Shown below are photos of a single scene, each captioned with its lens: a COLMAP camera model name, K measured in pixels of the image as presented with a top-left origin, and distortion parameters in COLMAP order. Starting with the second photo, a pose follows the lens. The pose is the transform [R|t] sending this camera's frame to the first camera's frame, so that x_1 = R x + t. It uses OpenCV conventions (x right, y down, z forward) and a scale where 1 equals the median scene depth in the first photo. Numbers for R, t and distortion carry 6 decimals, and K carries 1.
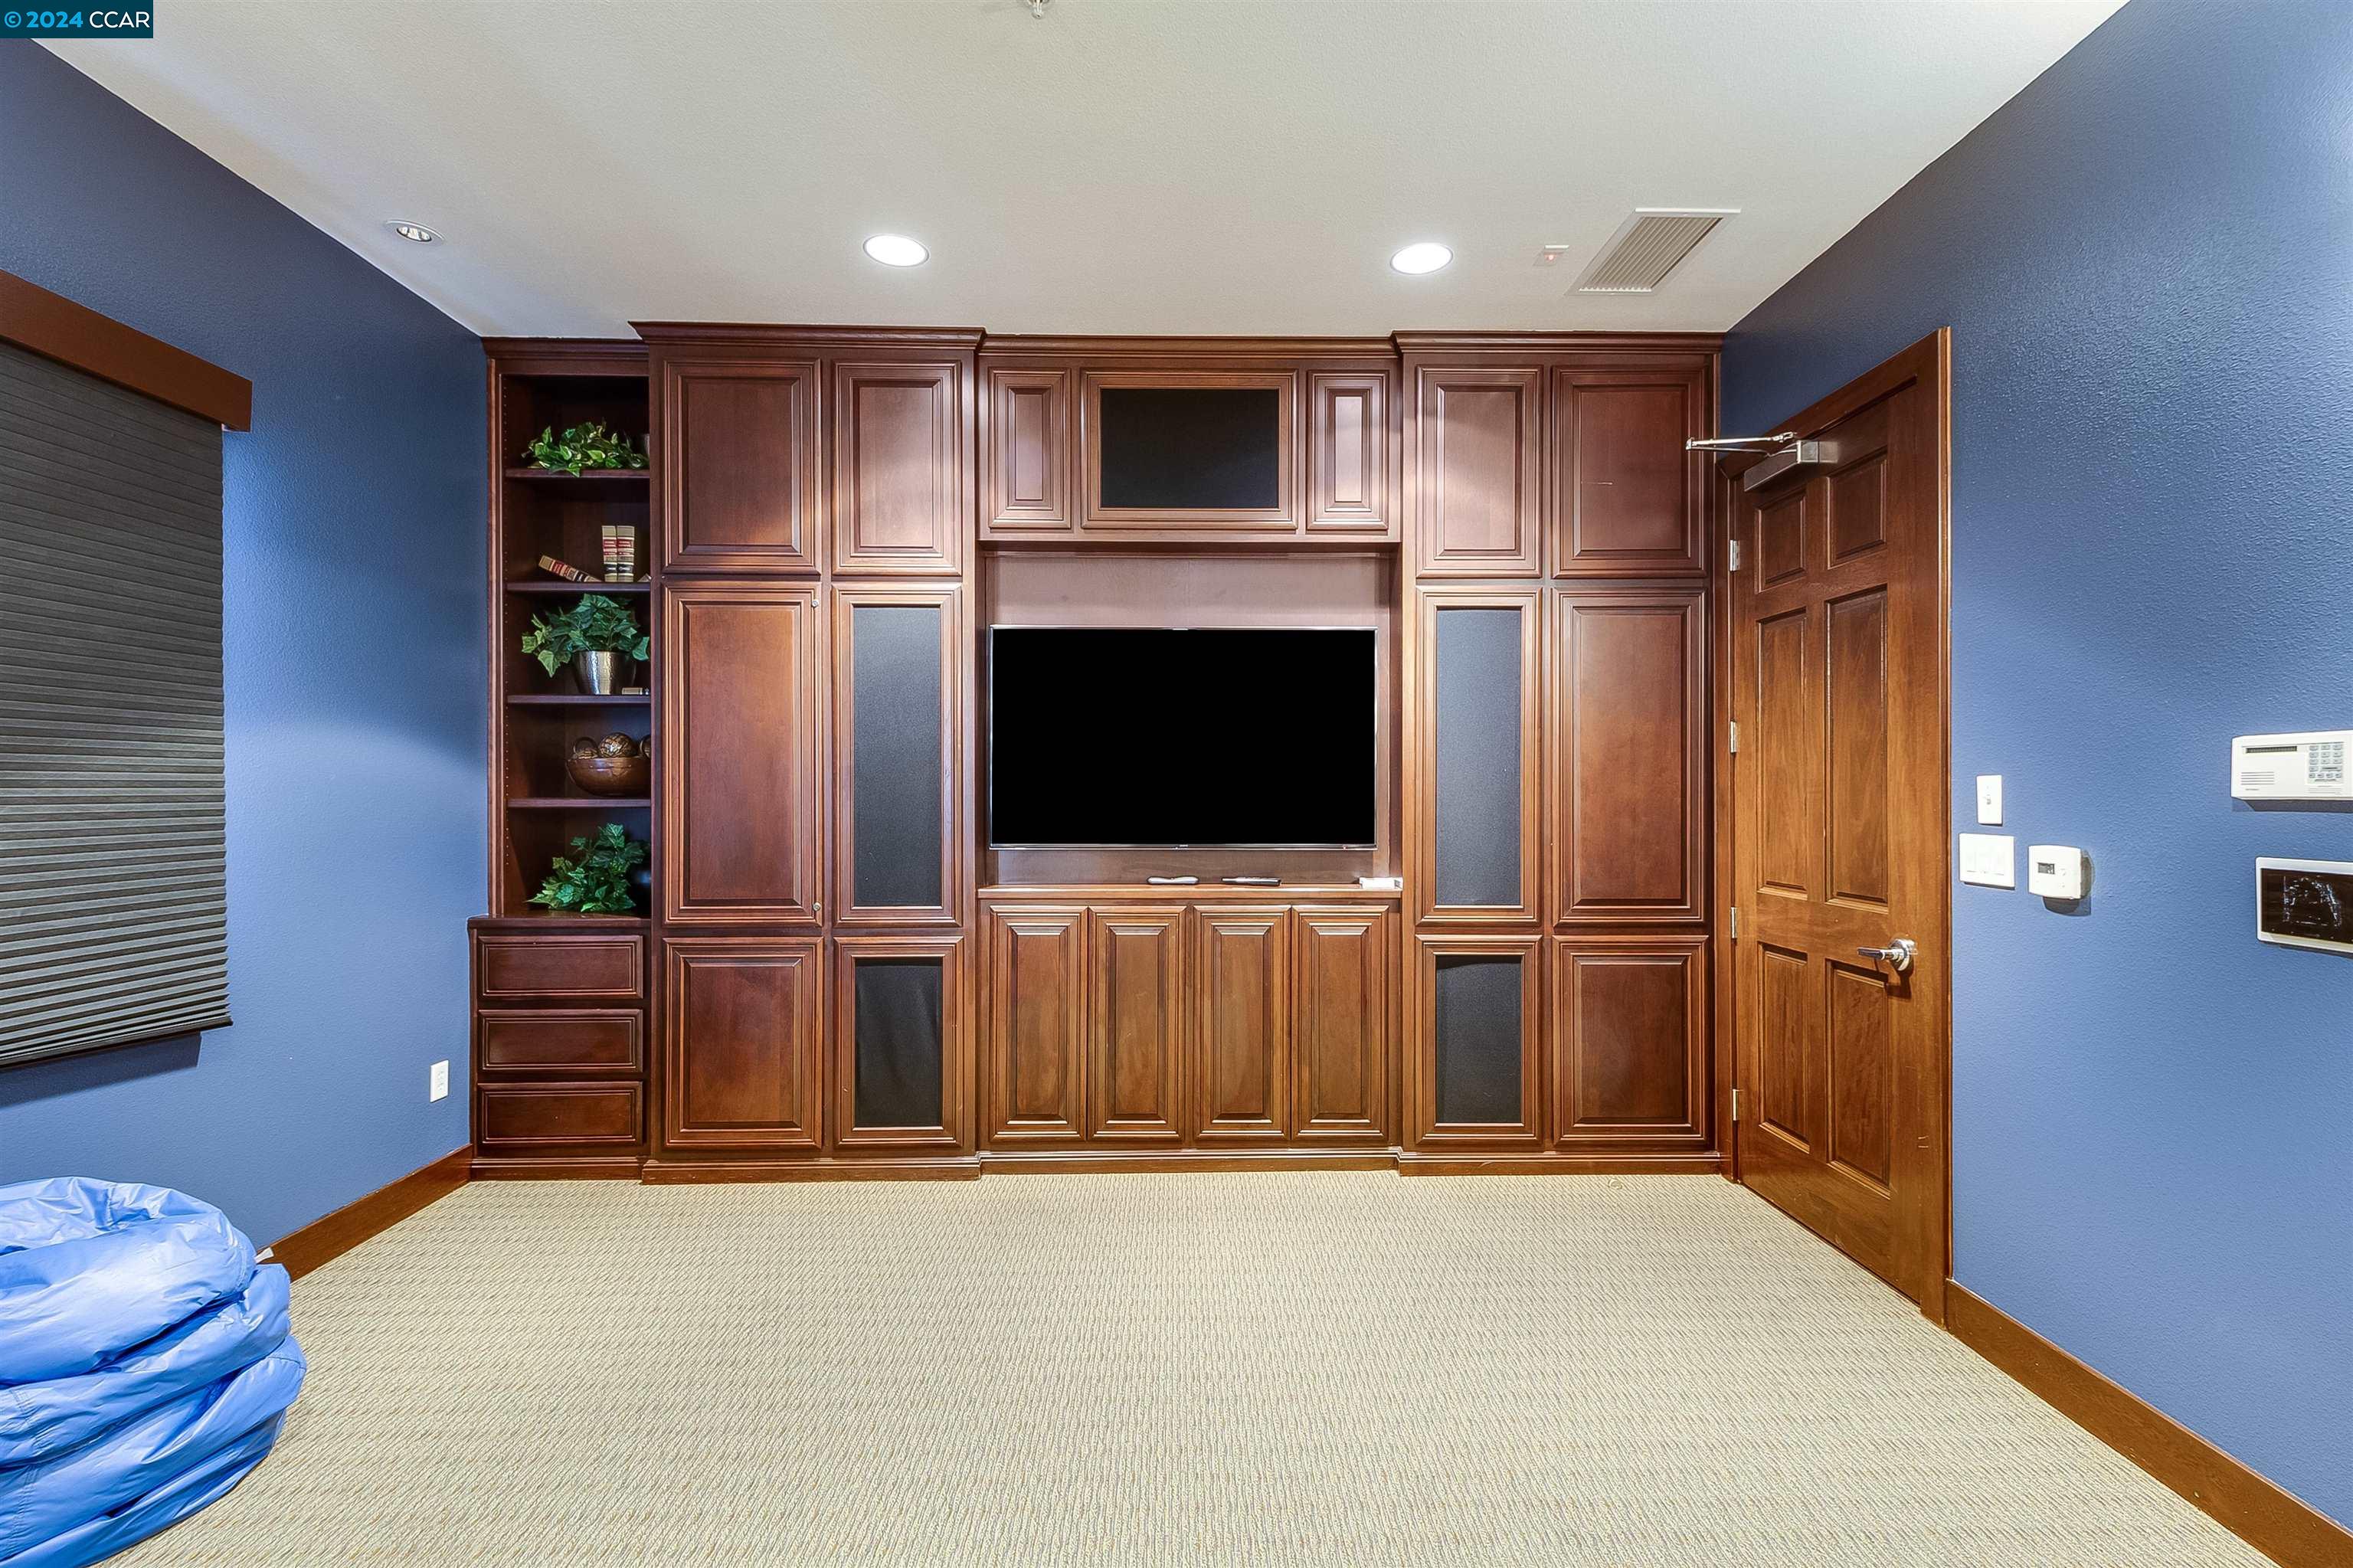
lens RADIAL K [[1076.3, 0, 1182.3], [0, 1076.3, 790.5], [0, 0, 1]] dist [0.019120, -0.002276]
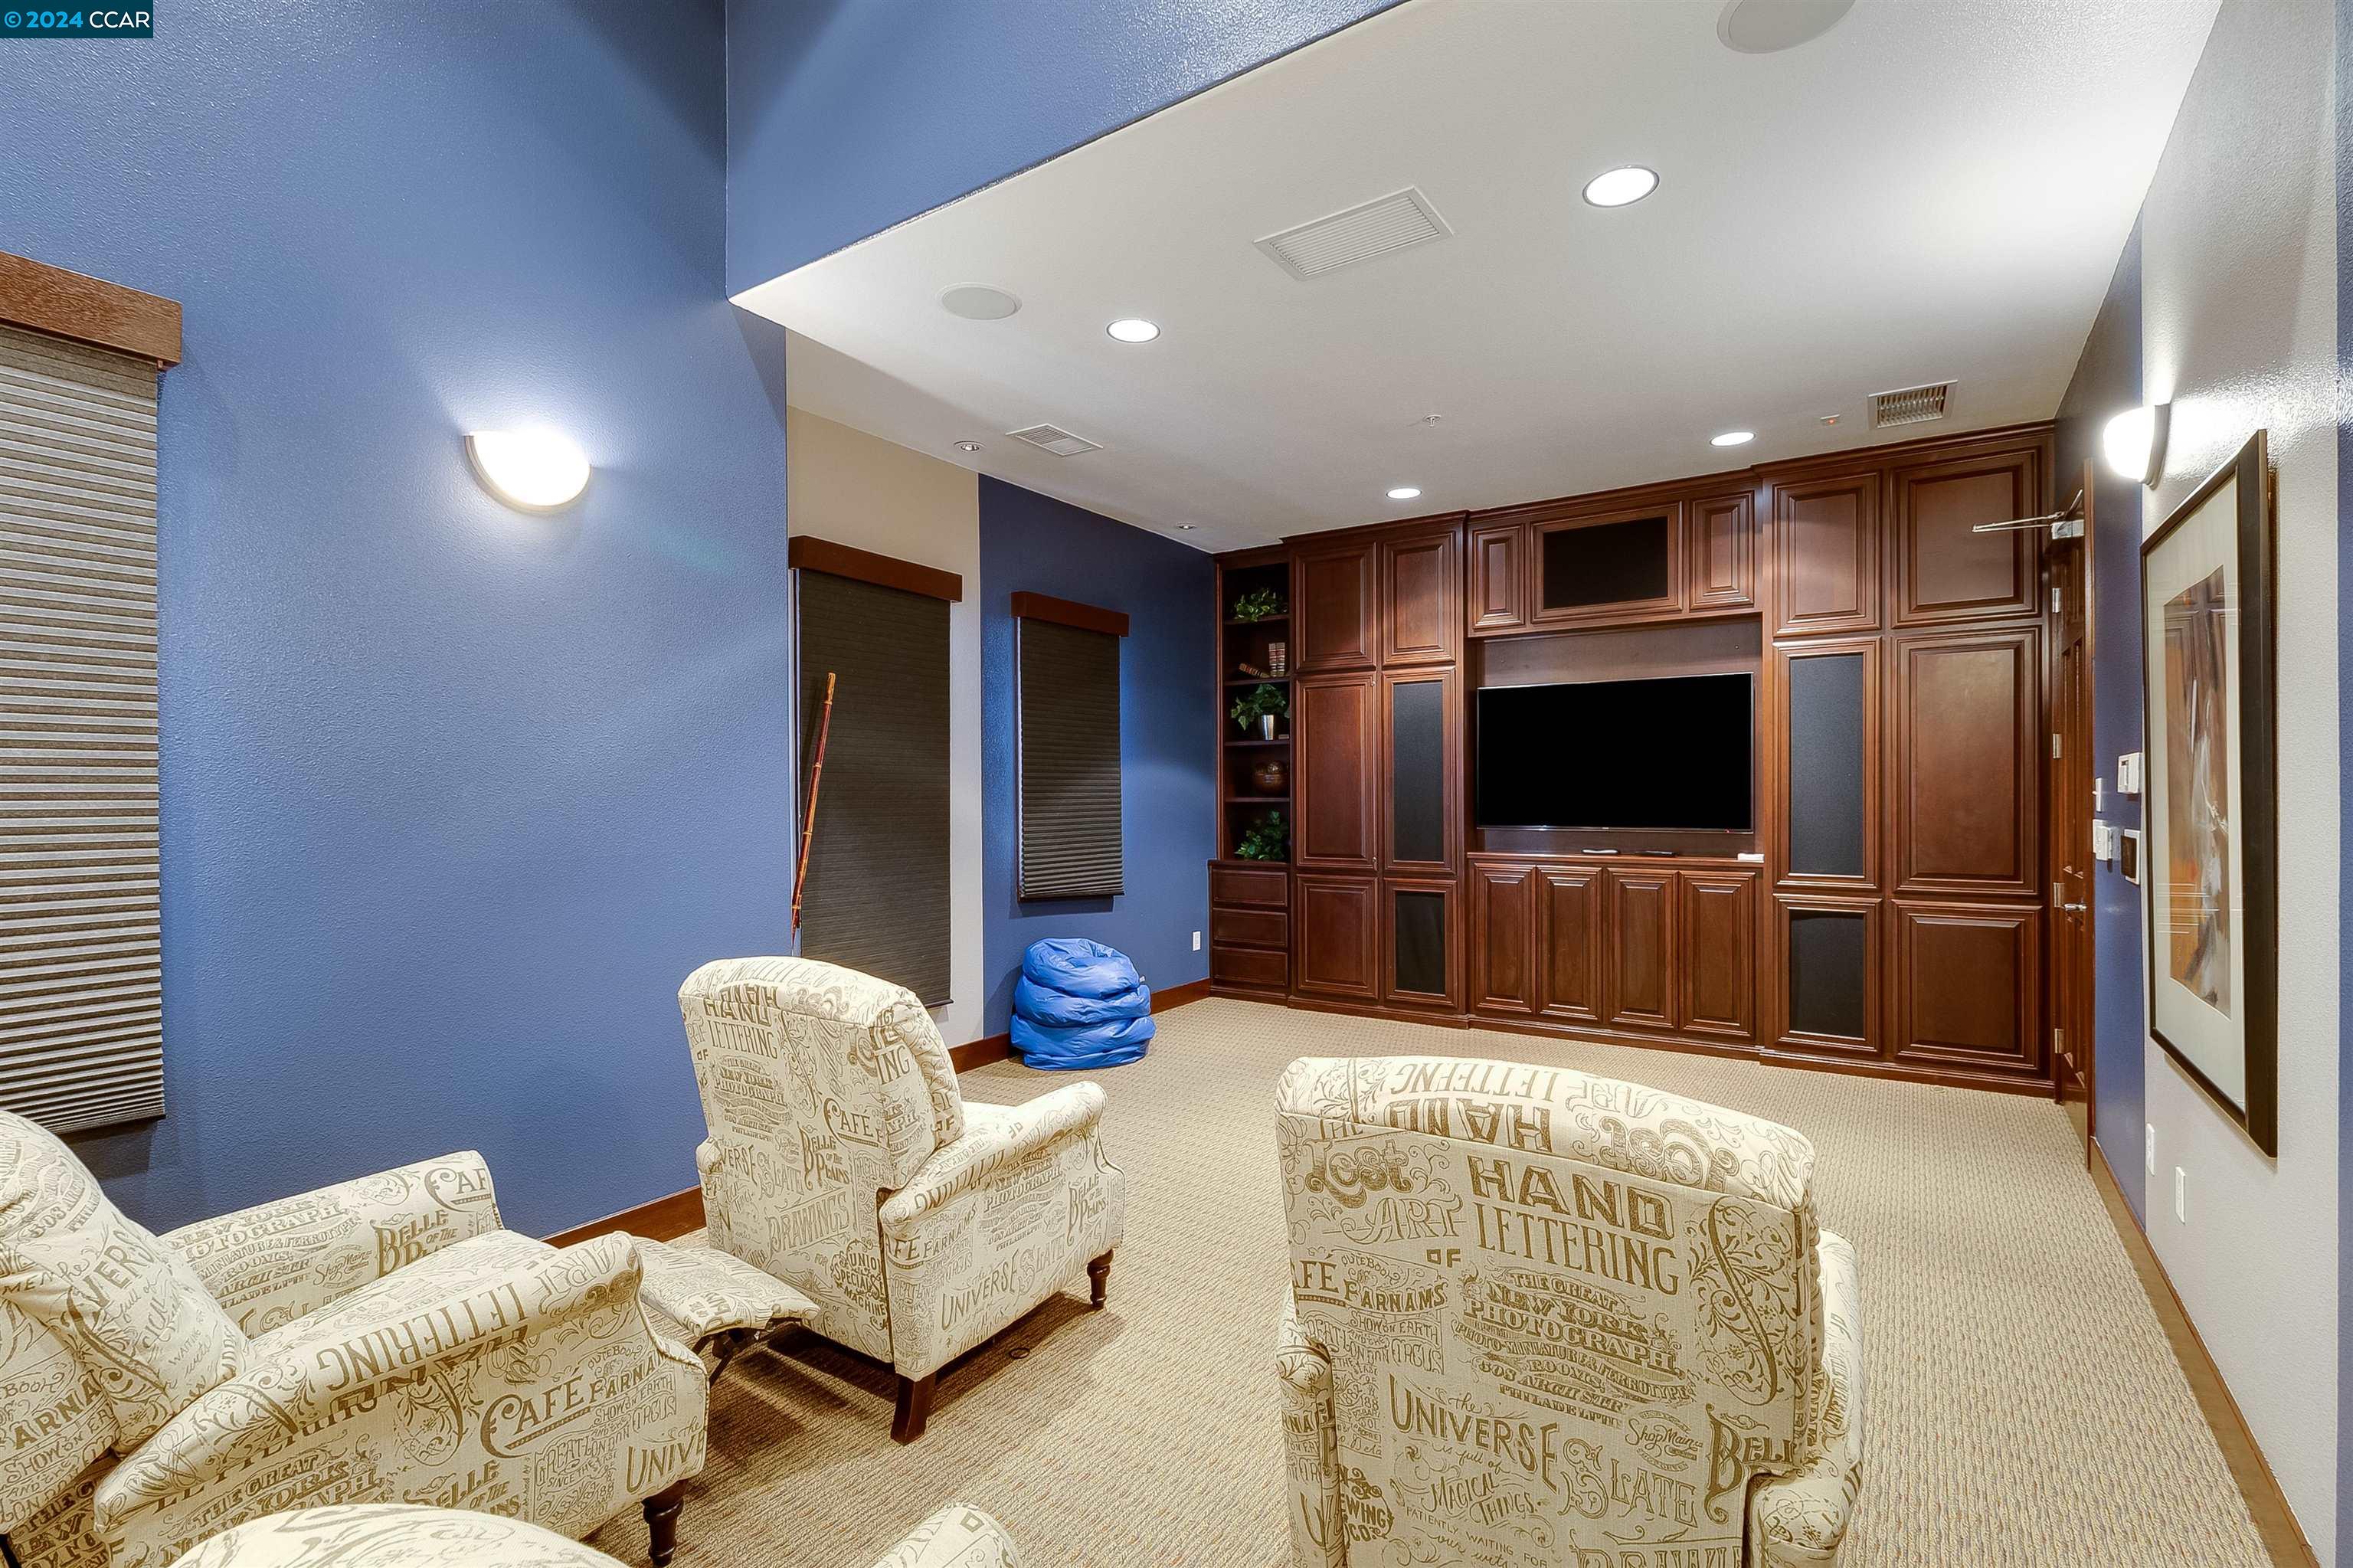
lens RADIAL K [[1076.3, 0, 1176.7], [0, 1076.3, 790.0], [0, 0, 1]] dist [0.019120, -0.002276]
pose [[0.818590, -0.005657, -0.574350, 0.387576], [0.005037, 0.999984, -0.002670, -0.000920], [0.574356, -0.000707, 0.818606, -0.585010]]
